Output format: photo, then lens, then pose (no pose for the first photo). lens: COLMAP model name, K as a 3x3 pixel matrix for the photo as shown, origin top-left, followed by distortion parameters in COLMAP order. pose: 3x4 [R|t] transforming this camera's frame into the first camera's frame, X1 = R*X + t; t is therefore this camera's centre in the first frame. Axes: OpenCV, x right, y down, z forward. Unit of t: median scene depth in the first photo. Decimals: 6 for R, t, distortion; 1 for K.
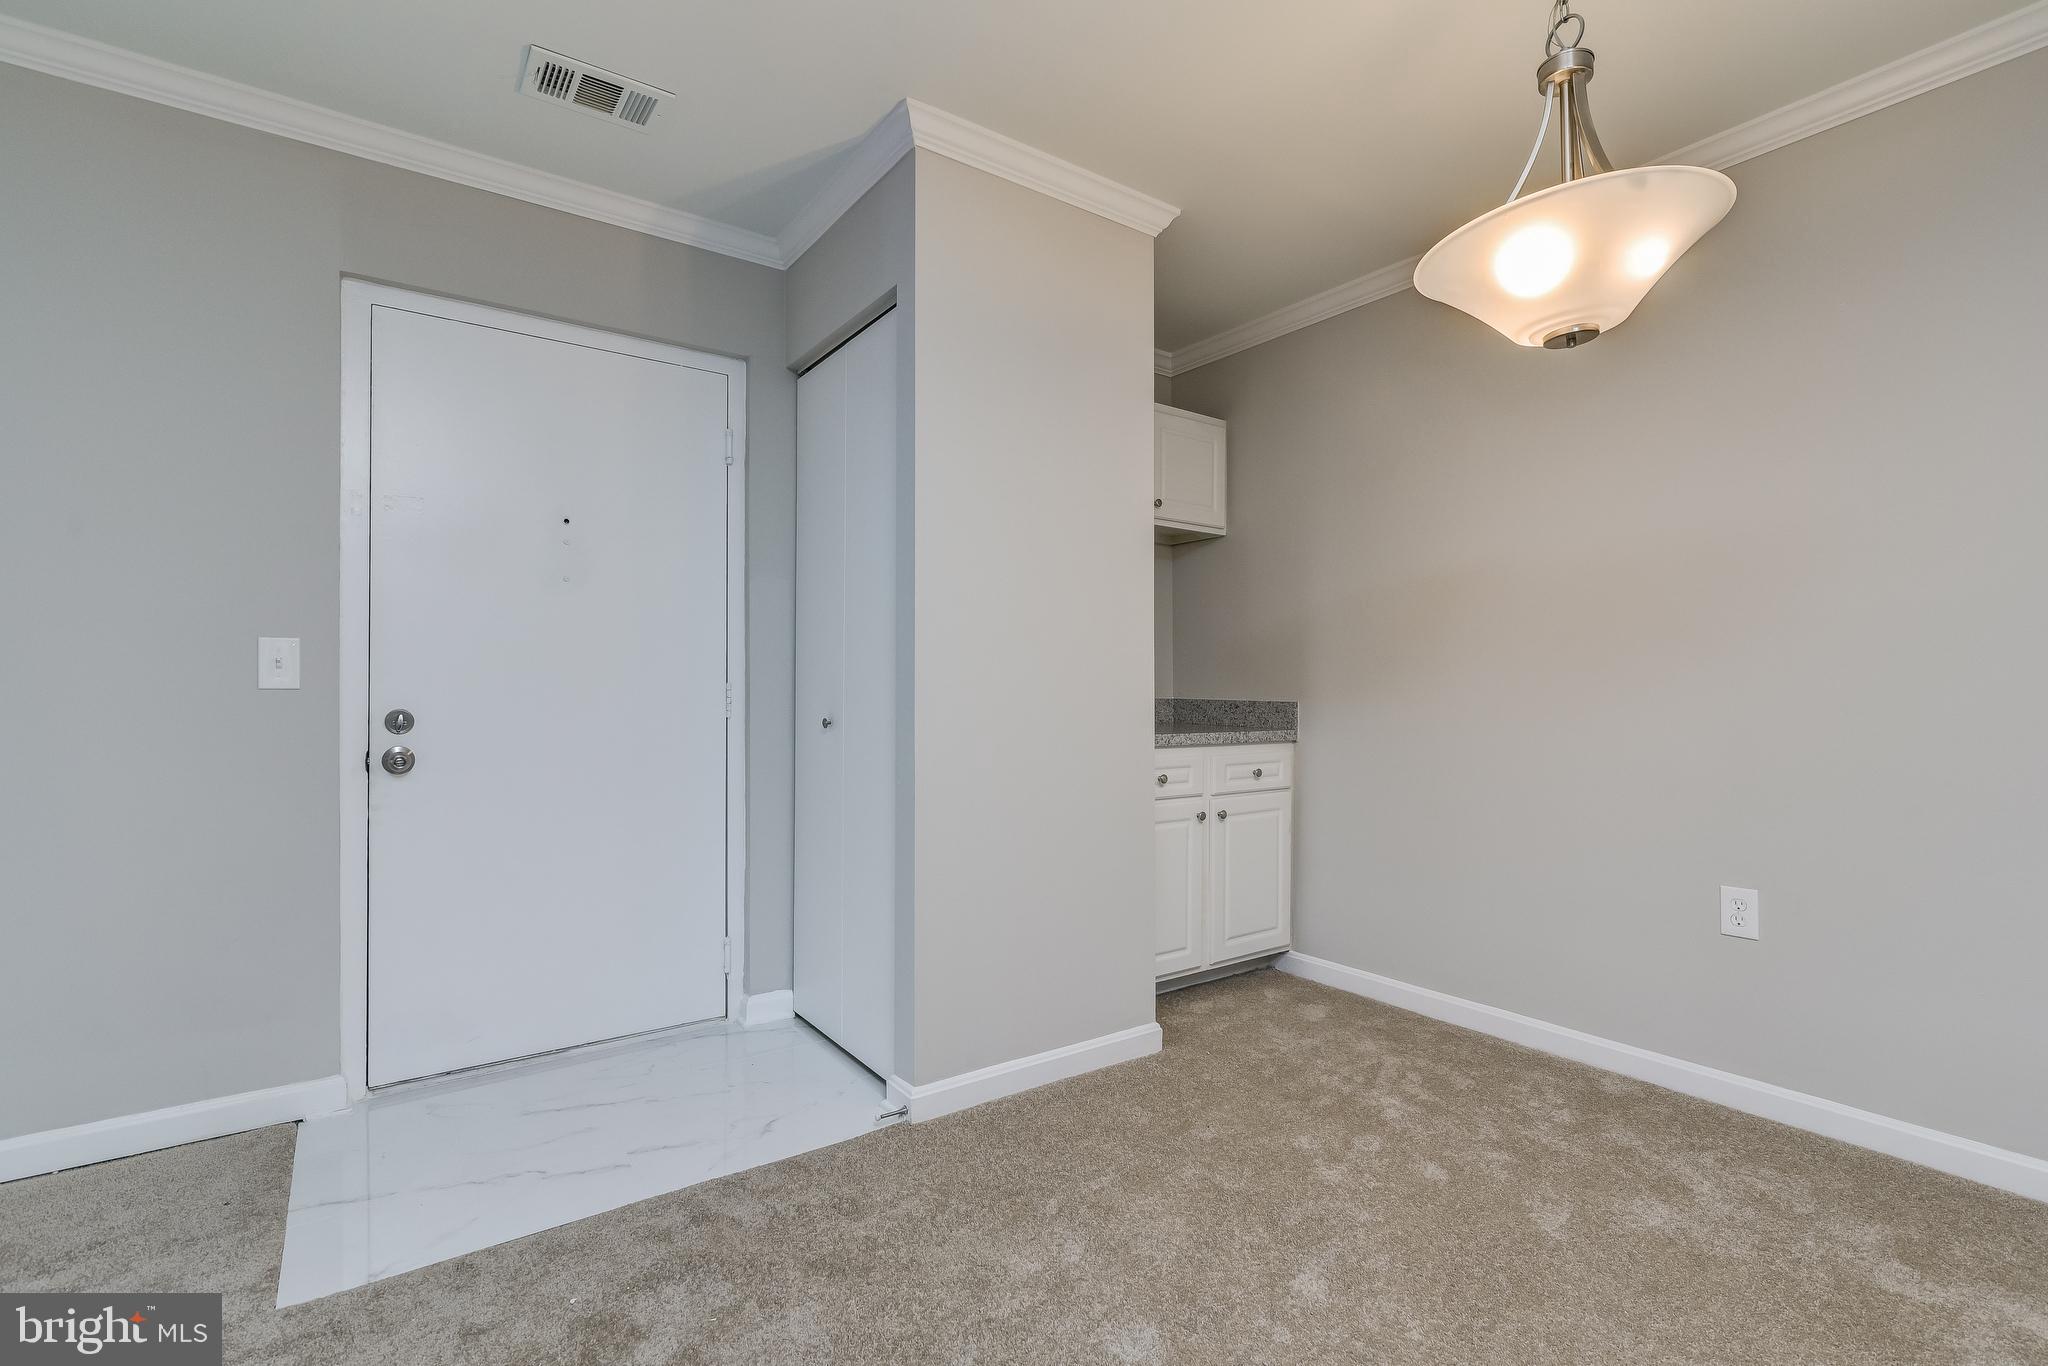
lens RADIAL K [[928.5, 0, 1020.2], [0, 928.5, 685.1], [0, 0, 1]] dist [-0.011806, 0.002711]
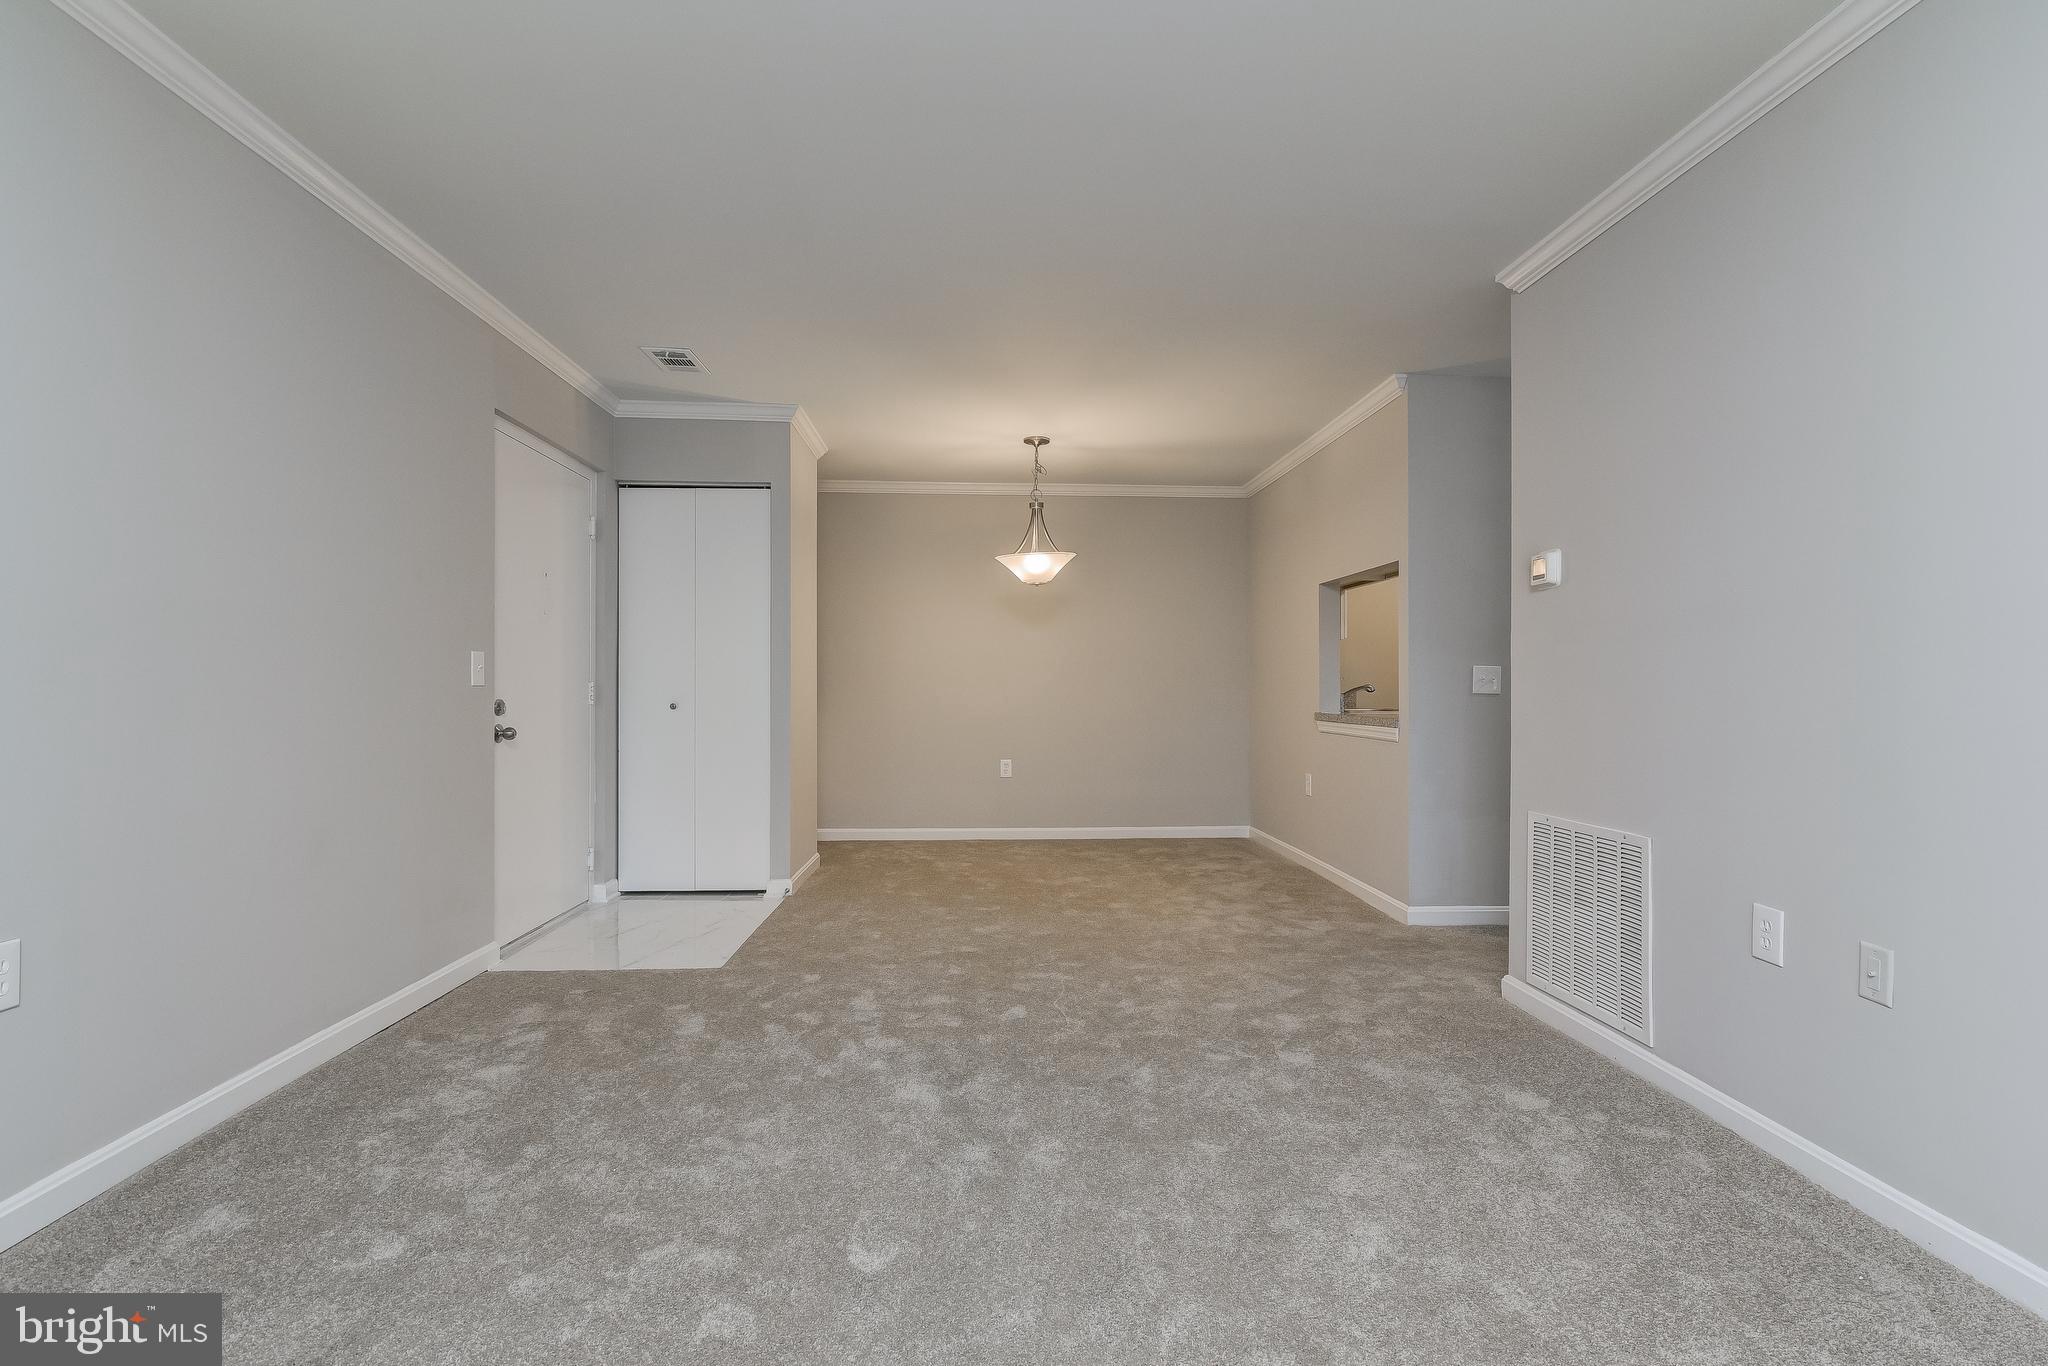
lens RADIAL K [[928.5, 0, 1026.1], [0, 928.5, 674.9], [0, 0, 1]] dist [-0.011806, 0.002711]
pose [[0.550245, 0.009552, 0.834949, -1.390427], [-0.003592, 0.999952, -0.009073, -0.002528], [-0.834996, 0.001993, 0.550253, -0.517286]]
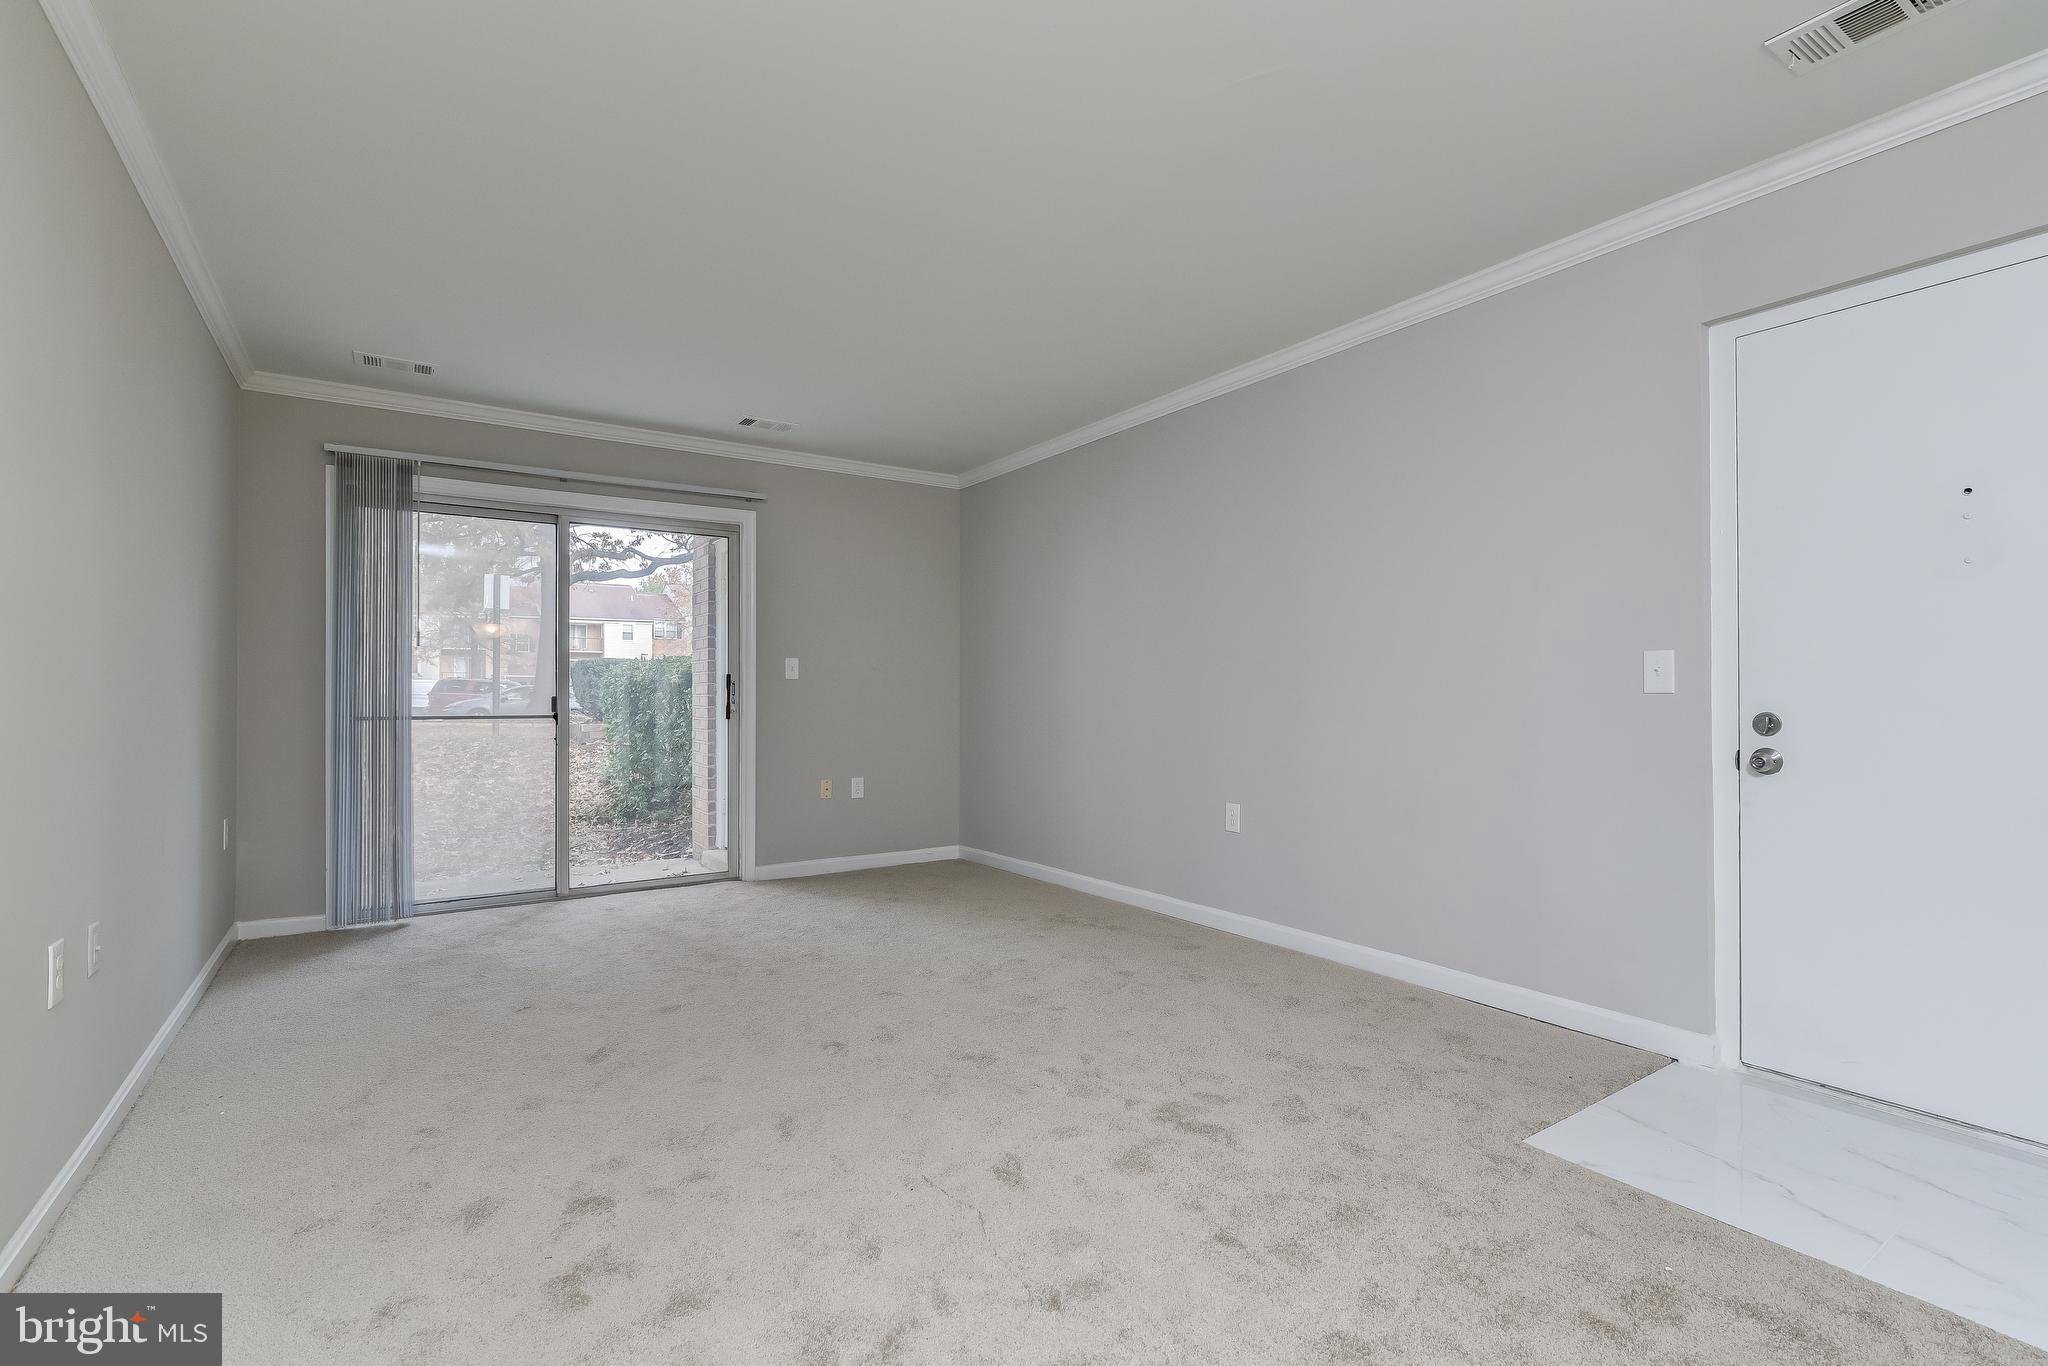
lens RADIAL K [[928.5, 0, 1021.5], [0, 928.5, 686.6], [0, 0, 1]] dist [-0.011806, 0.002711]
pose [[-0.033871, -0.008536, -0.999390, 0.379816], [0.005937, 0.999944, -0.008742, 0.001078], [0.999409, -0.006229, -0.033818, 0.184425]]
